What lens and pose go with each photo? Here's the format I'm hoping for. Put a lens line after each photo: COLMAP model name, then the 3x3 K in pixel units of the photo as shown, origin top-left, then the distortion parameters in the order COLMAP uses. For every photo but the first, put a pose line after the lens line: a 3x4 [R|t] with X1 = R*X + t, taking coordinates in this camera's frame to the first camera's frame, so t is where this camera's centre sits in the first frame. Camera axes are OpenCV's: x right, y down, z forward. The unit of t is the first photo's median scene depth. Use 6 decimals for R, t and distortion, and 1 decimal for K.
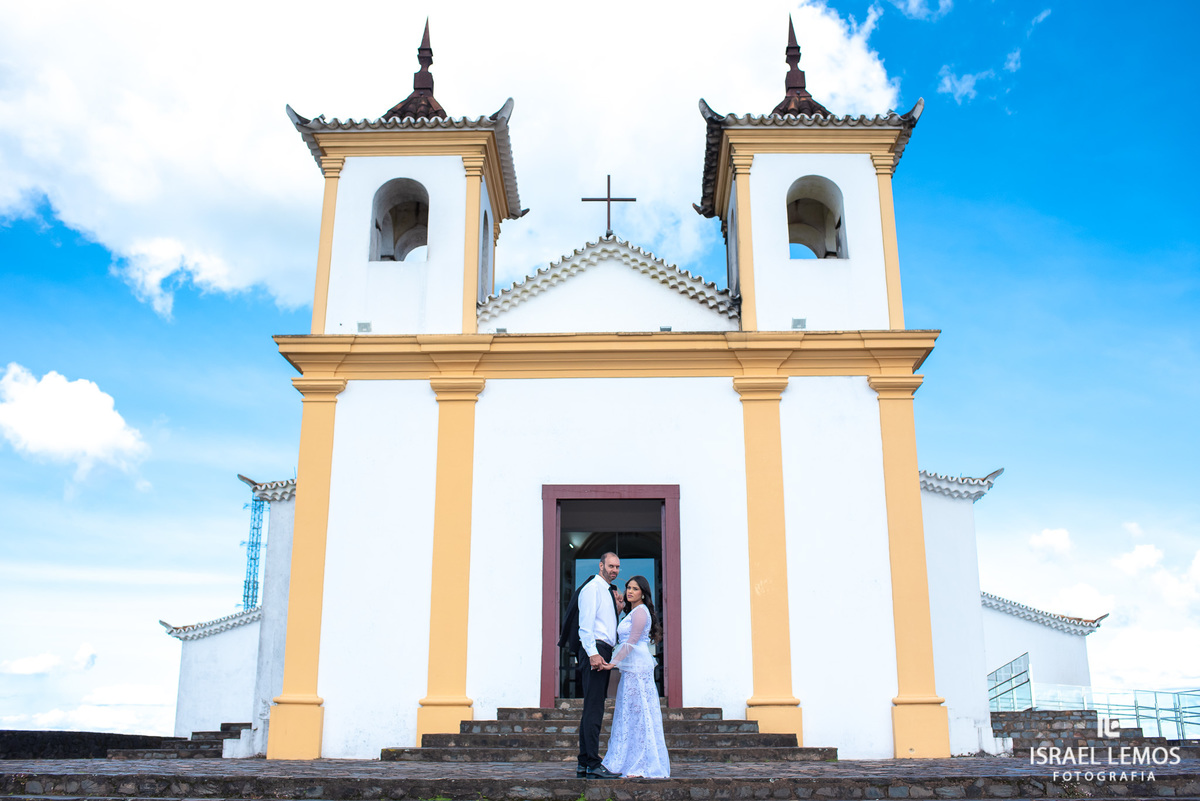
lens RADIAL K [[1154.9, 0, 600.0], [0, 1154.9, 400.5], [0, 0, 1]] dist [-0.111240, 0.121403]
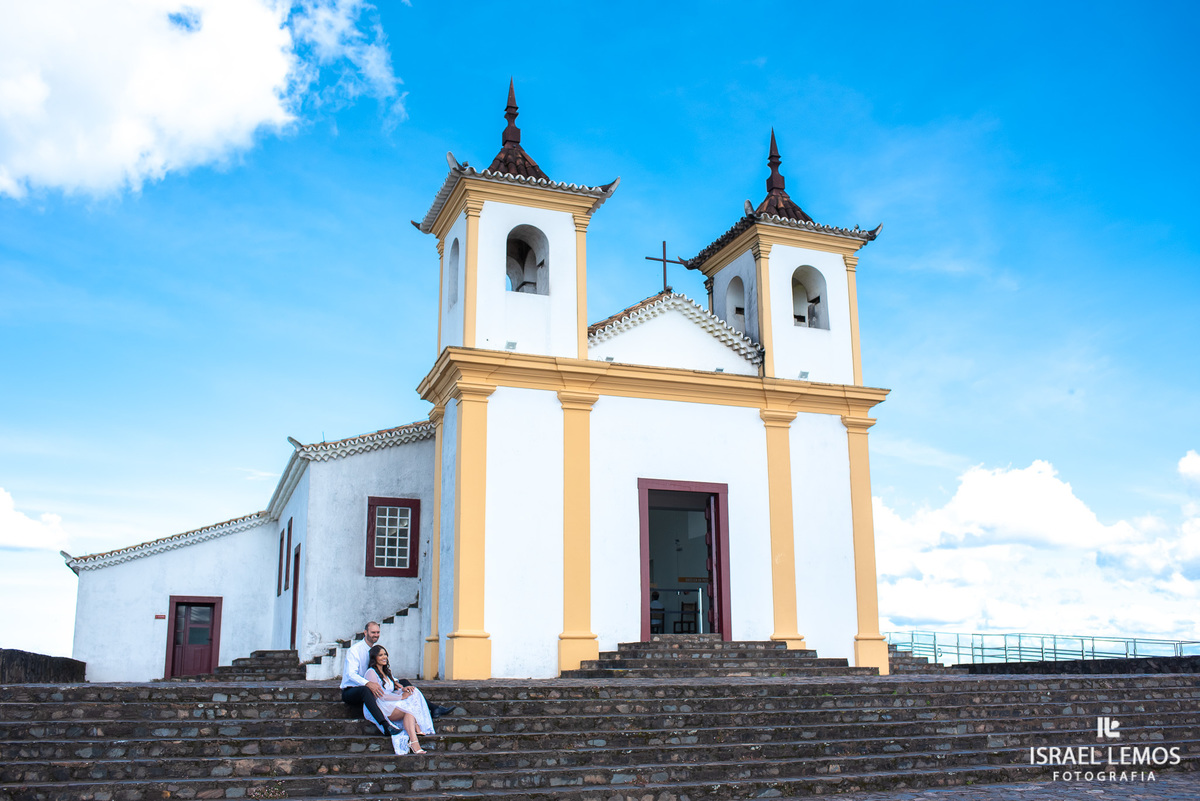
lens RADIAL K [[1154.9, 0, 600.0], [0, 1154.9, 400.5], [0, 0, 1]] dist [-0.111240, 0.121403]
pose [[0.923785, 0.084777, 0.373408, -0.591667], [-0.107110, 0.993465, 0.039430, -0.064780], [-0.367625, -0.076420, 0.926829, -0.230300]]
